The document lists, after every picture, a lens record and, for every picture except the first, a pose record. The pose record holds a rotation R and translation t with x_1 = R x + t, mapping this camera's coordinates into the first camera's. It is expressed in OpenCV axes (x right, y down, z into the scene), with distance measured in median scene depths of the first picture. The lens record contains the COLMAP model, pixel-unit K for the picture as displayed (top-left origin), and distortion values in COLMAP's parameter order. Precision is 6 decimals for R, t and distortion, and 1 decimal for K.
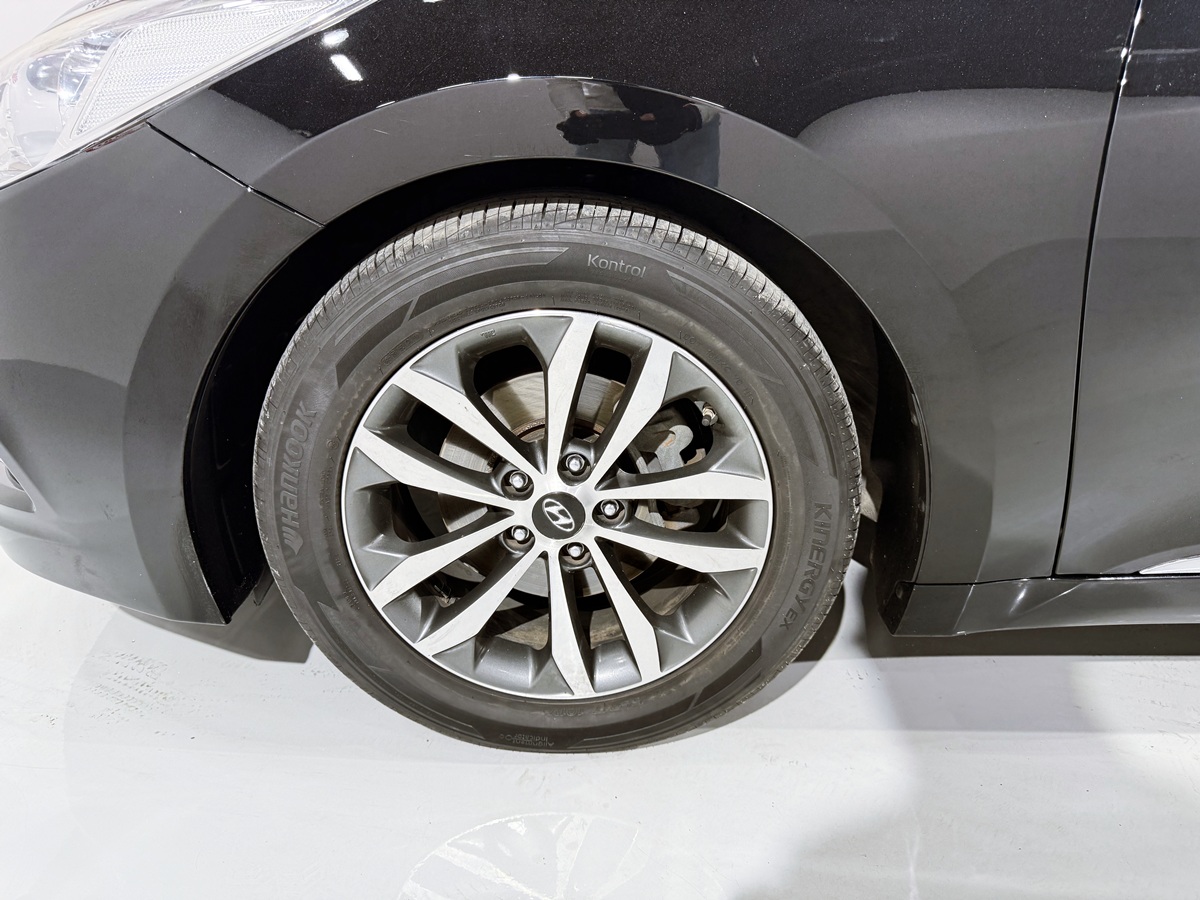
lens RADIAL K [[879.7, 0, 598.9], [0, 879.7, 451.7], [0, 0, 1]] dist [0.049280, -0.000532]
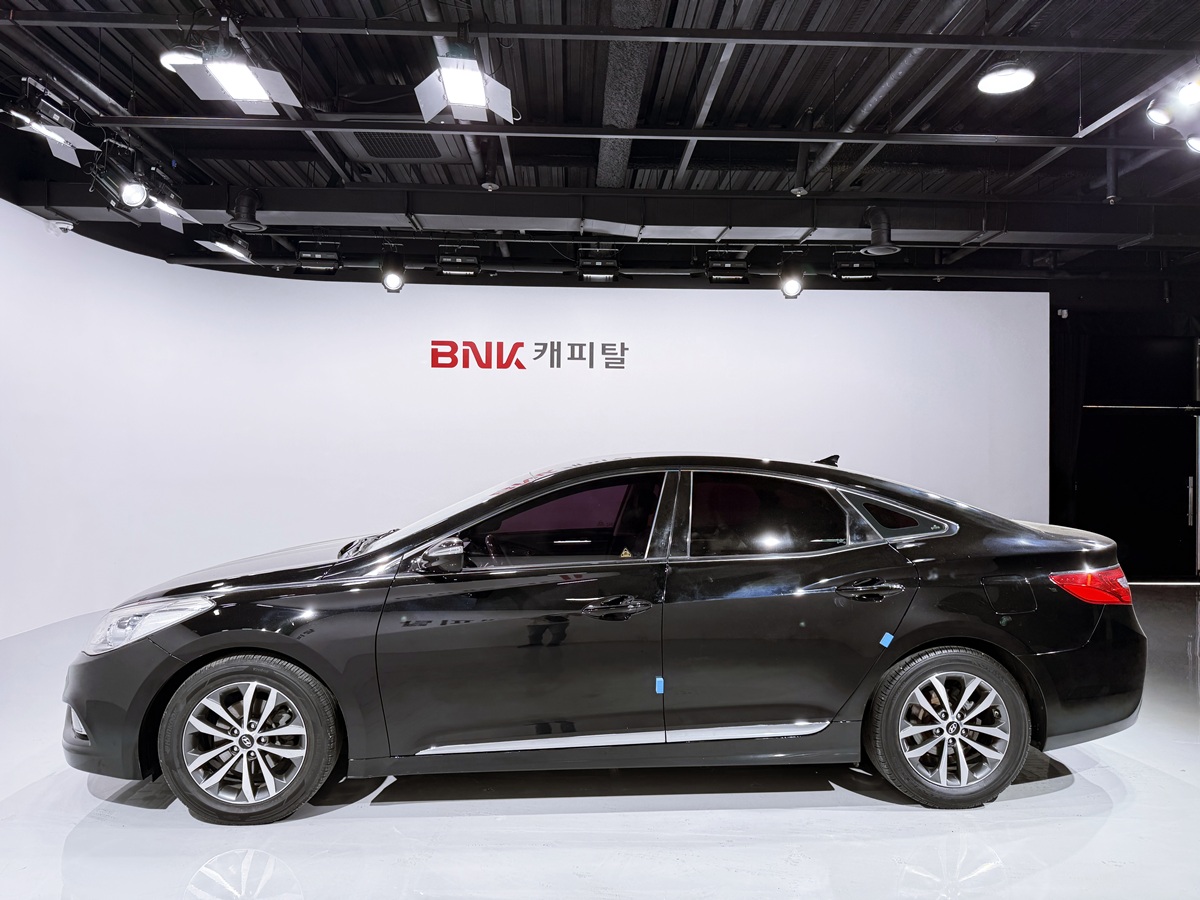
lens RADIAL K [[879.7, 0, 600.9], [0, 879.7, 446.9], [0, 0, 1]] dist [0.049280, -0.000532]
pose [[0.999292, -0.012274, 0.035555, 1.269739], [0.025741, 0.912392, -0.408507, 0.494148], [-0.027426, 0.409133, 0.912062, -2.802100]]
